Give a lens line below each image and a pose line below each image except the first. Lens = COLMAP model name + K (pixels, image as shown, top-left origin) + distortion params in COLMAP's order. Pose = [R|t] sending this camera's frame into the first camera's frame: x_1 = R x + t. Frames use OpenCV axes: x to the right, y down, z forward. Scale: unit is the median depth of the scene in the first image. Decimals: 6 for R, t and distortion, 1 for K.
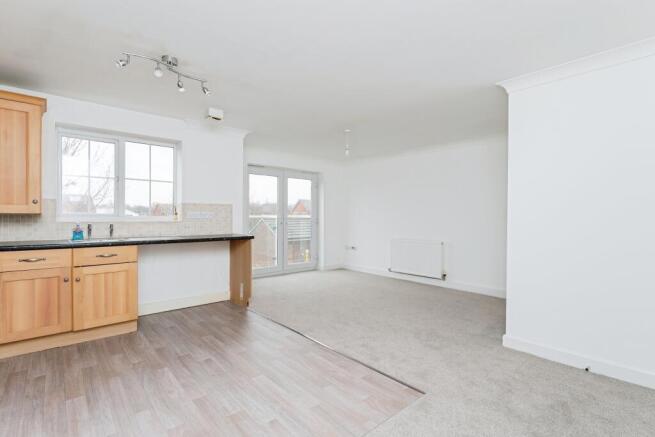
lens RADIAL K [[320.9, 0, 327.5], [0, 320.9, 218.5], [0, 0, 1]] dist [0.000512, 0.000224]
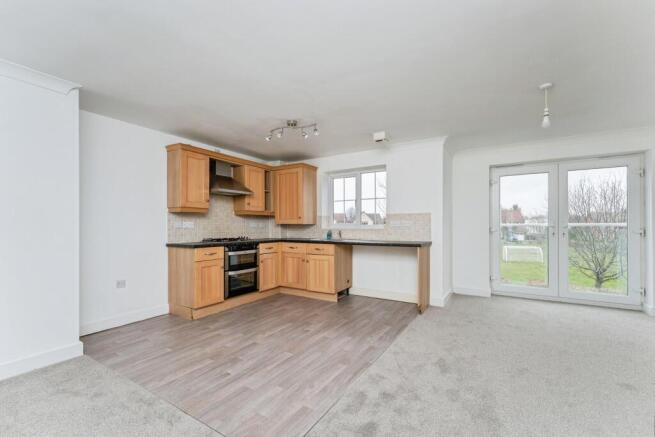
lens RADIAL K [[266.9, 0, 324.0], [0, 266.9, 226.9], [0, 0, 1]] dist [0.001433, 0.000046]
pose [[0.298976, 0.000846, -0.954260, 0.549593], [-0.002439, 0.999997, 0.000122, 0.001556], [0.954258, 0.002290, 0.298977, 0.554063]]
